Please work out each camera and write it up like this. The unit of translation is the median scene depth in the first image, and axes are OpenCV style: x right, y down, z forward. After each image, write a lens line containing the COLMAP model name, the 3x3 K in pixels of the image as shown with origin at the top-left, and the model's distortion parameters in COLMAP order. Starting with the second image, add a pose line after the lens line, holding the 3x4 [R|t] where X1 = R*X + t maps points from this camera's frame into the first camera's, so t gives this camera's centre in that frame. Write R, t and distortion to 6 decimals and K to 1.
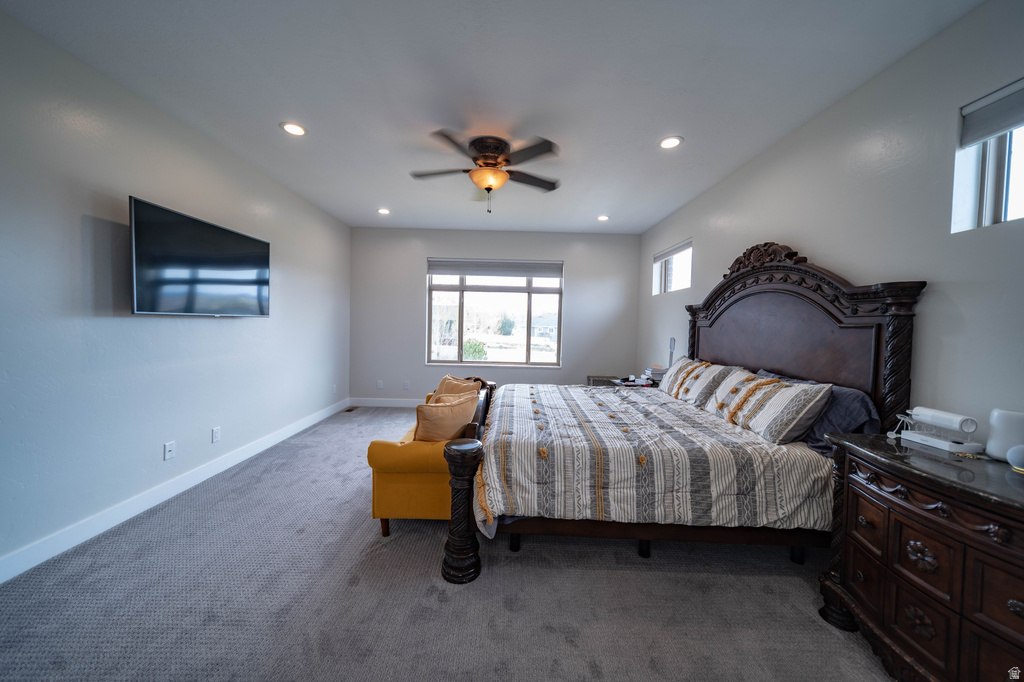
lens RADIAL K [[352.7, 0, 510.9], [0, 352.7, 338.2], [0, 0, 1]] dist [0.001683, 0.000155]
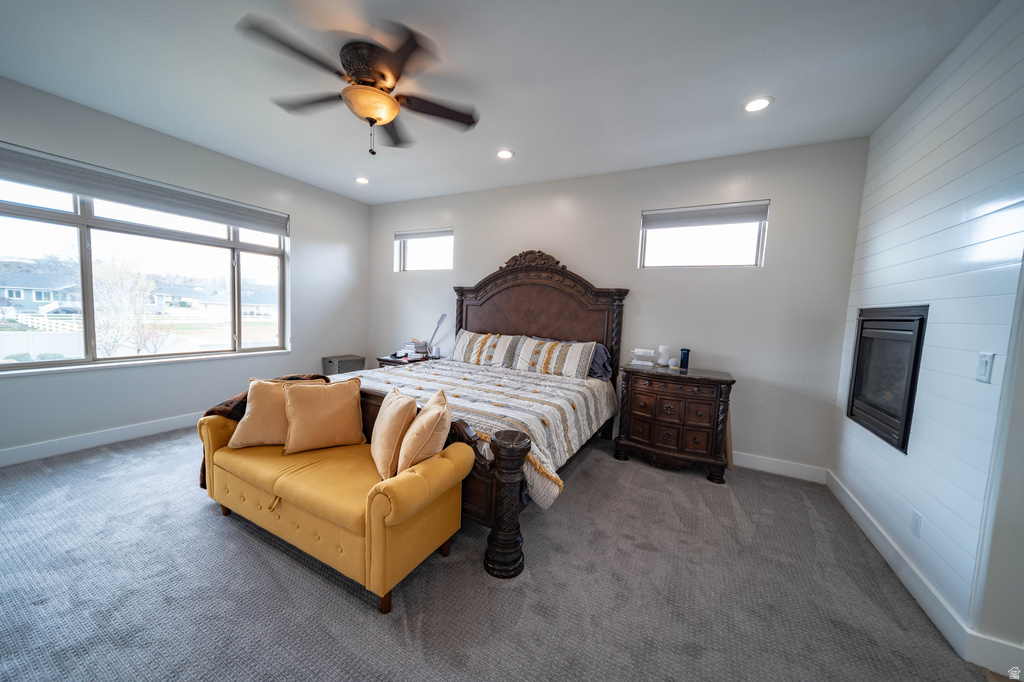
lens RADIAL K [[352.7, 0, 510.9], [0, 352.7, 338.2], [0, 0, 1]] dist [0.001683, 0.000155]
pose [[0.471539, -0.071178, 0.878968, -0.549875], [-0.002525, 0.996624, 0.082060, -0.022212], [-0.881841, -0.040914, 0.469768, 0.326100]]
